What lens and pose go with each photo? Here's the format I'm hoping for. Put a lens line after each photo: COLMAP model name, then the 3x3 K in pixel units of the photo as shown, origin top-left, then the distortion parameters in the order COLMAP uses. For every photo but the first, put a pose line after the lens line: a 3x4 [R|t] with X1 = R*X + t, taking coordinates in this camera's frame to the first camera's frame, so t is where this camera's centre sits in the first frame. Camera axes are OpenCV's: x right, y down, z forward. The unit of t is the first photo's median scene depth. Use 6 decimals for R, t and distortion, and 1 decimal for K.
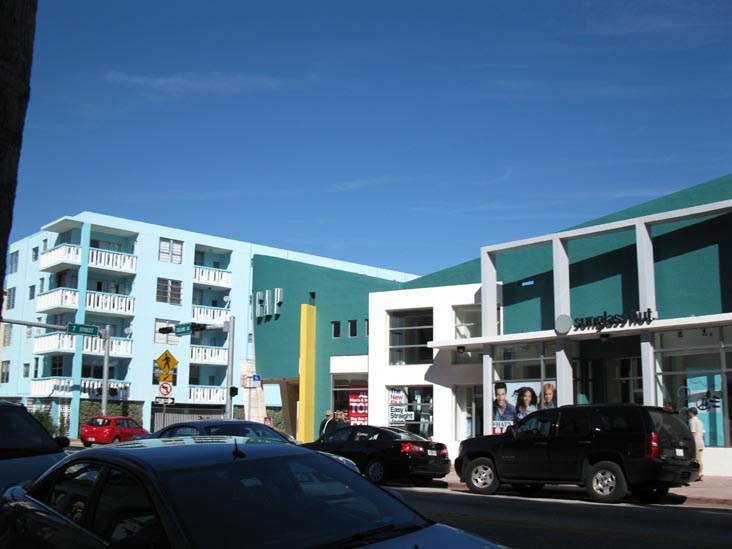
lens RADIAL K [[780.0, 0, 366.0], [0, 780.0, 274.5], [0, 0, 1]] dist [-0.027527, -0.031595]
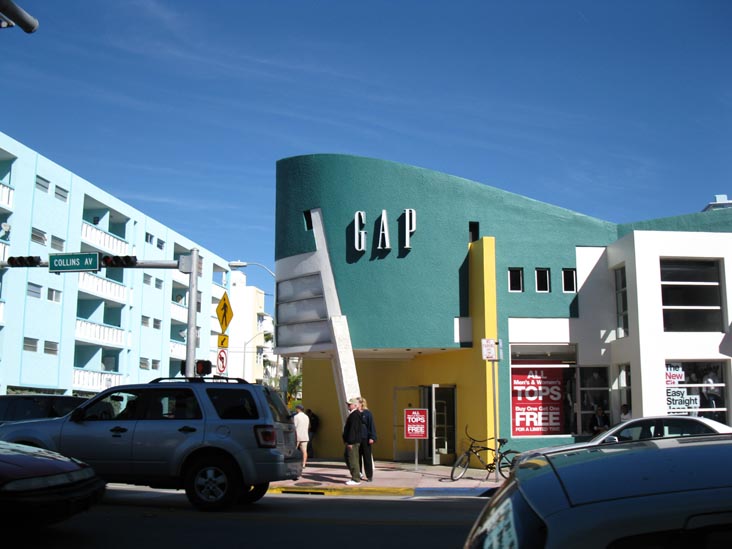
lens RADIAL K [[780.0, 0, 366.0], [0, 780.0, 274.5], [0, 0, 1]] dist [-0.027527, -0.031595]
pose [[0.762488, 0.094733, 0.640030, -0.585020], [-0.098518, 0.994687, -0.029860, 0.100985], [-0.639458, -0.040287, 0.767770, 0.563555]]
